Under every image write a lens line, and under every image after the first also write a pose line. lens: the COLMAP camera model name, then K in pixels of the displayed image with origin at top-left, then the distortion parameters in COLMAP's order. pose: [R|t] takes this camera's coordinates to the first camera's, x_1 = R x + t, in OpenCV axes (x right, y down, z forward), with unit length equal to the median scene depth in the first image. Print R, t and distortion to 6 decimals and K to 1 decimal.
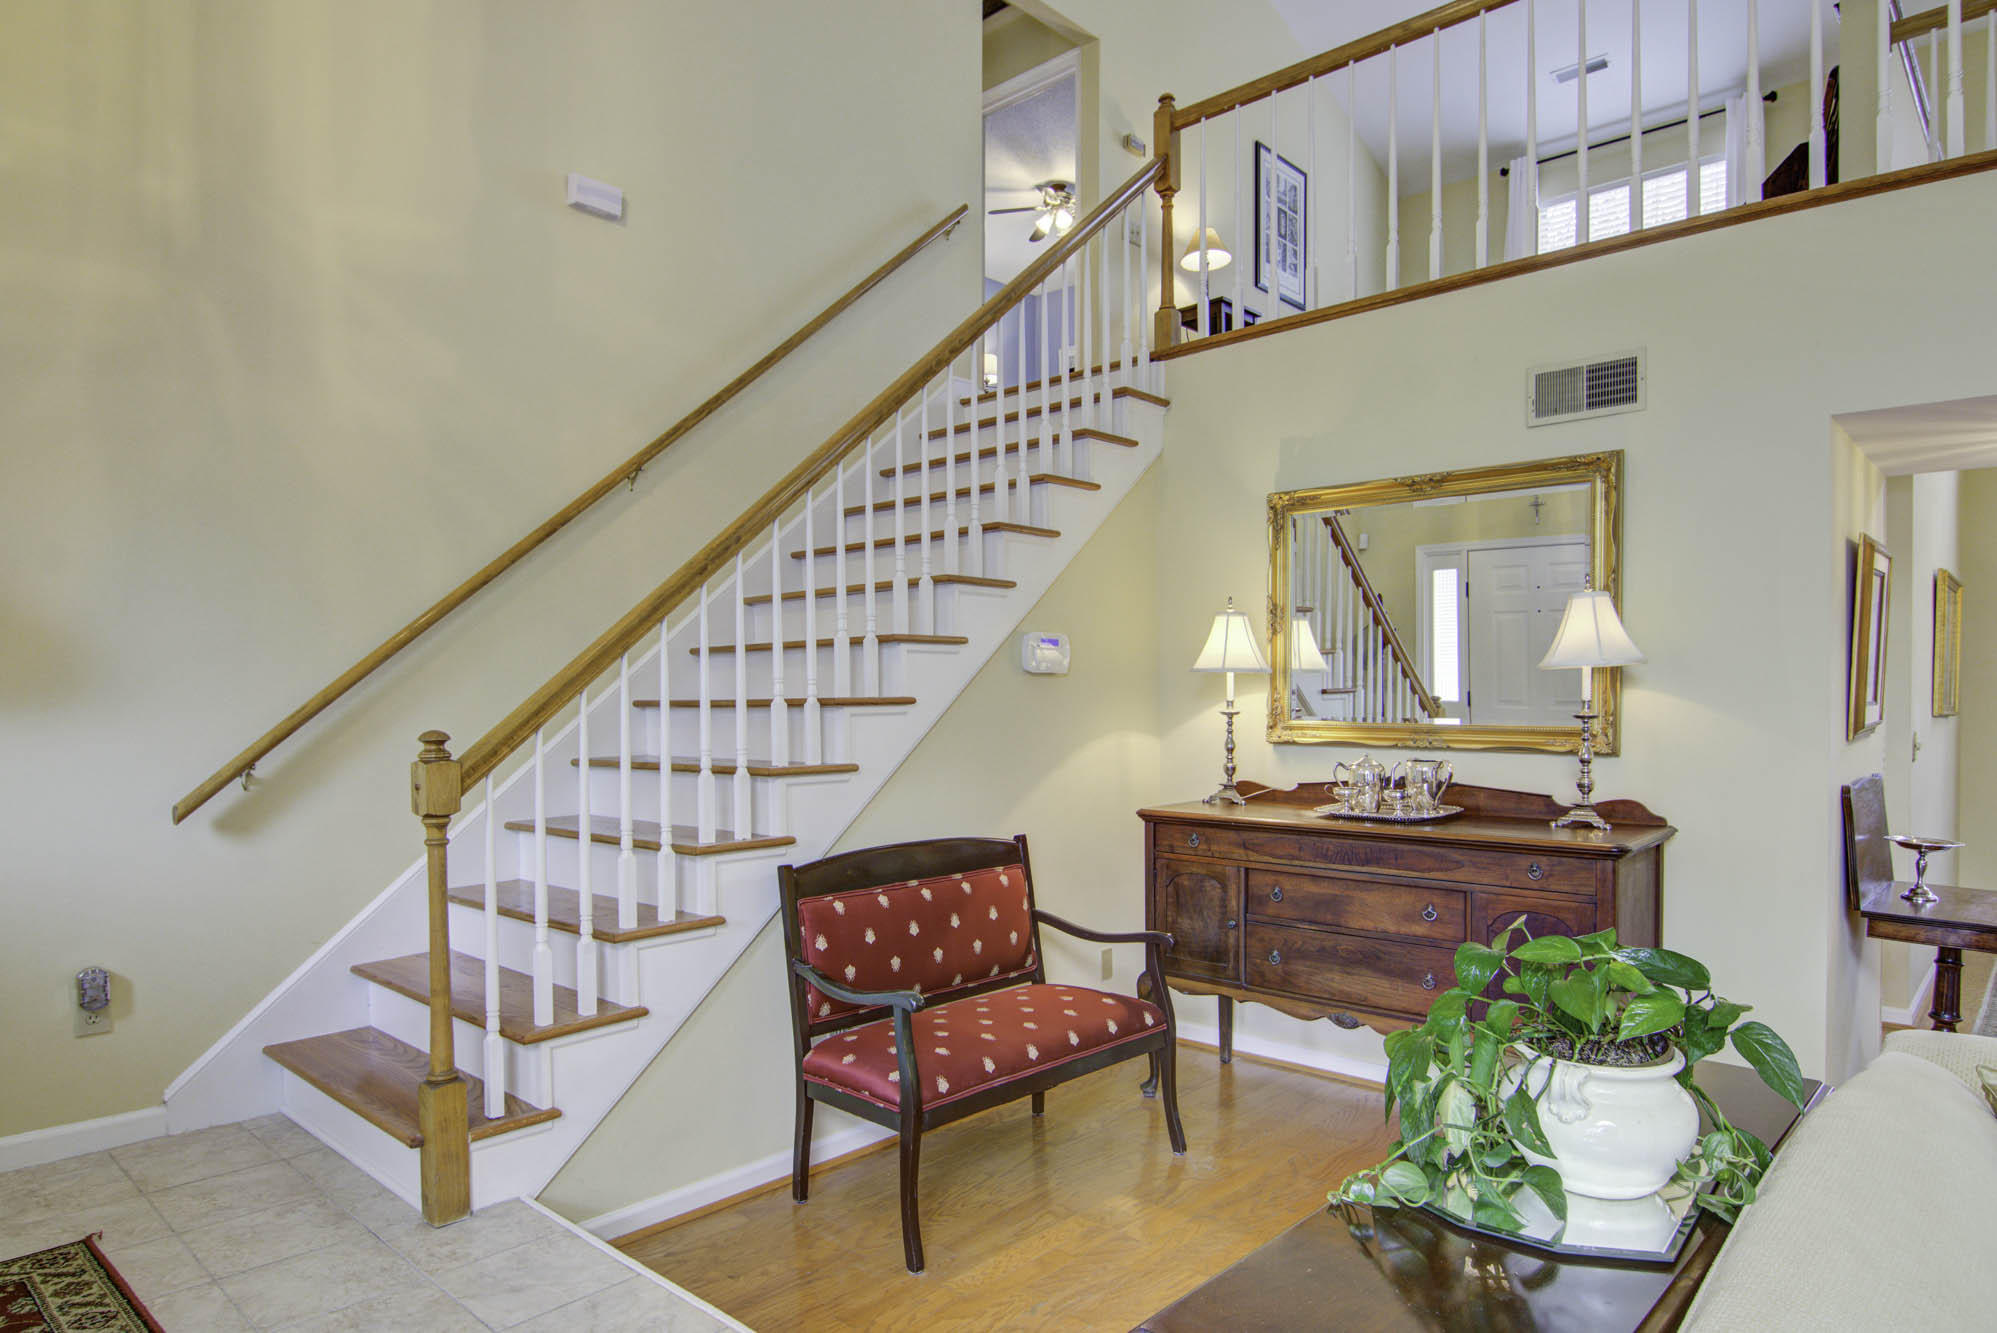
lens RADIAL K [[1190.9, 0, 998.6], [0, 1190.9, 728.4], [0, 0, 1]] dist [0.006296, -0.023616]
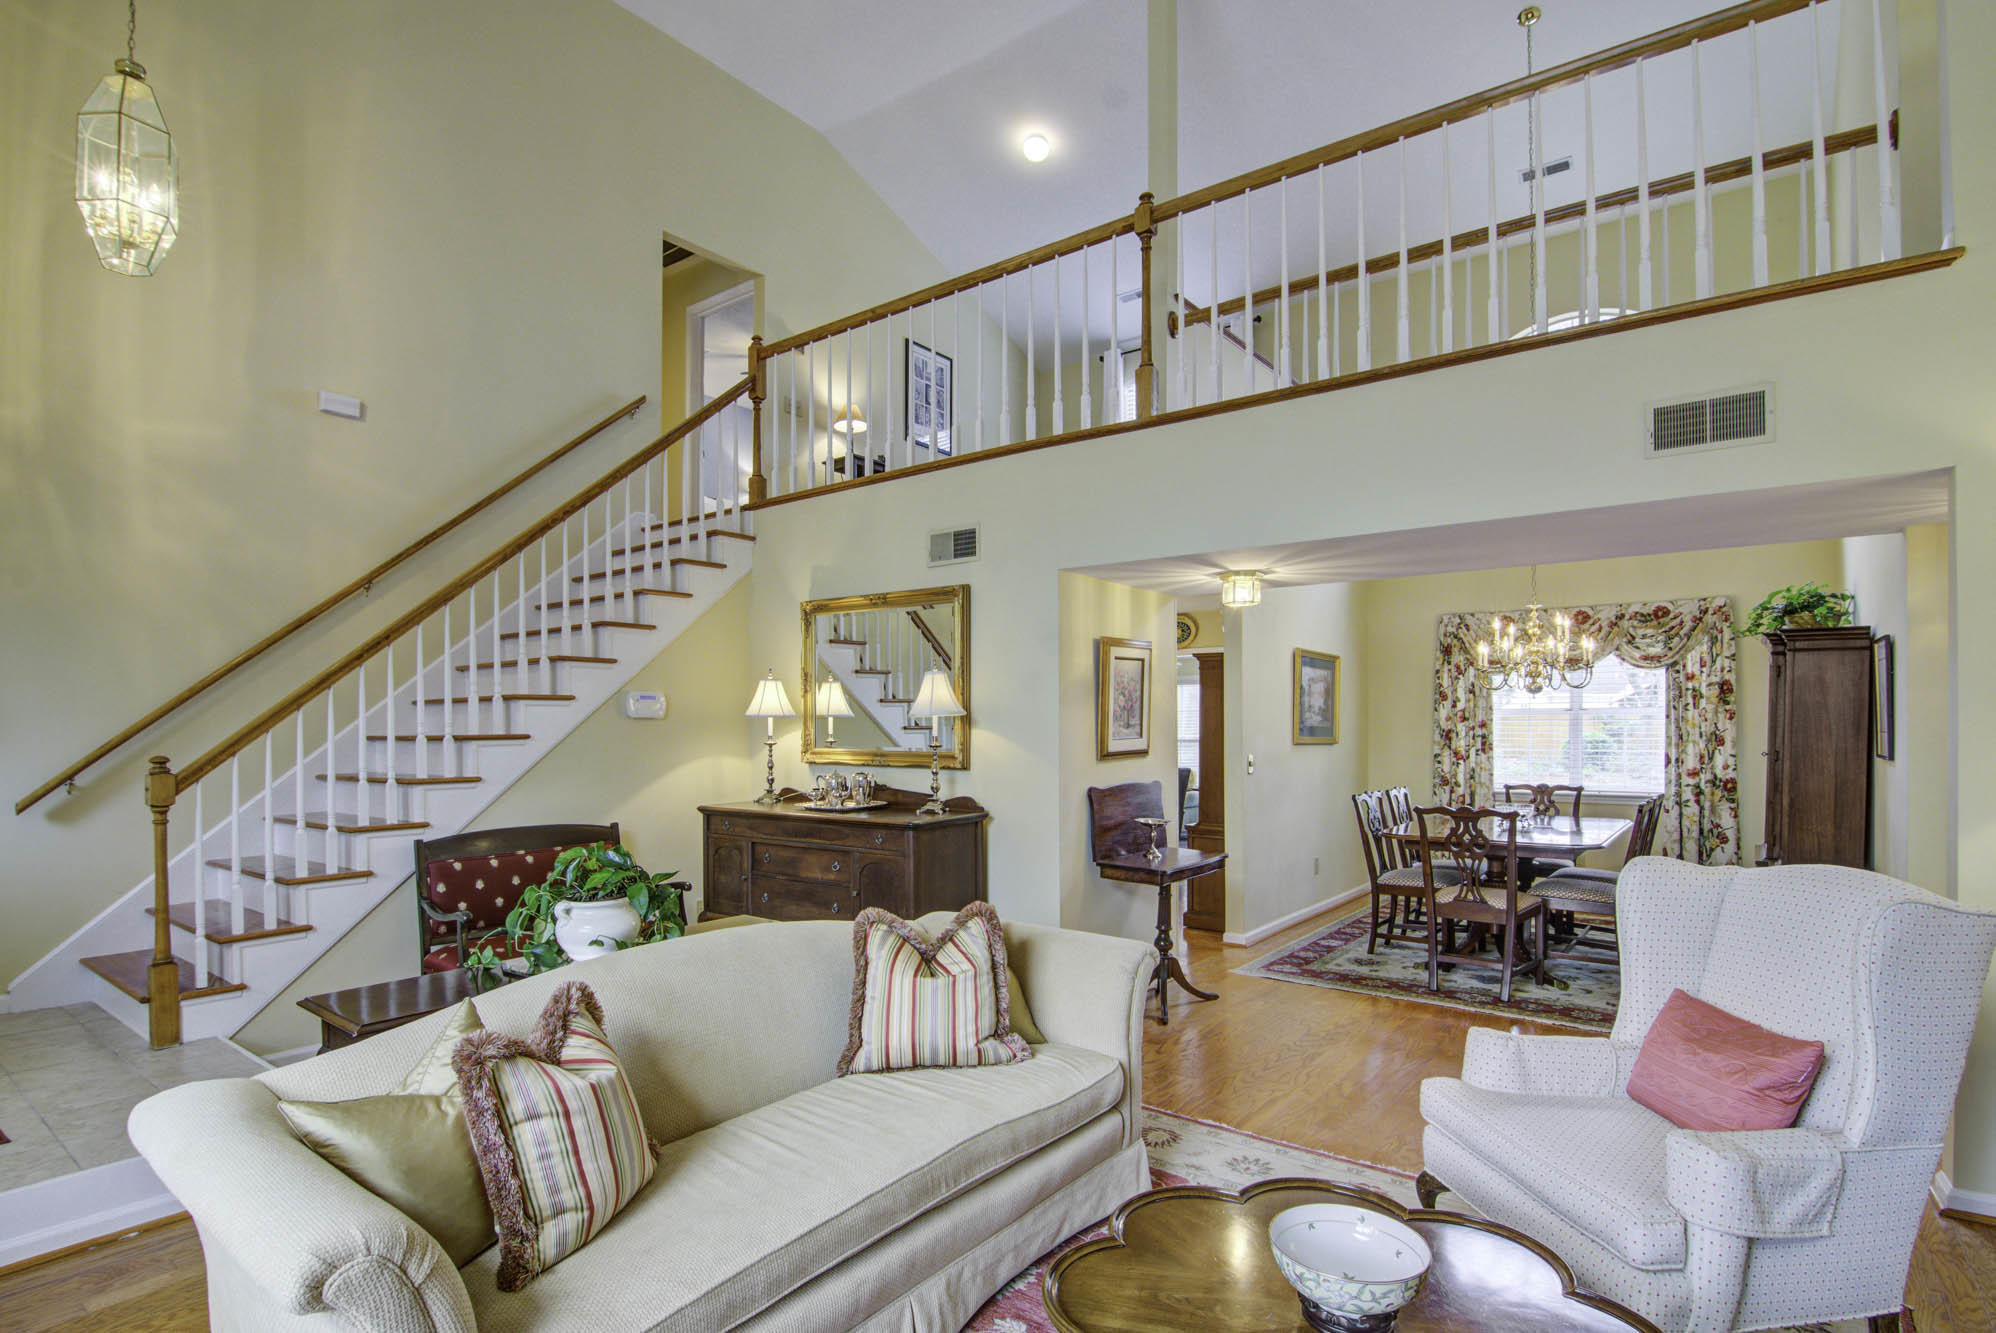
lens RADIAL K [[1003.6, 0, 983.2], [0, 1003.6, 729.8], [0, 0, 1]] dist [-0.003067, -0.014631]
pose [[0.996151, -0.000411, 0.087653, 0.409378], [0.002583, 0.999692, -0.024663, 0.001912], [-0.087616, 0.024795, 0.995846, -0.368273]]
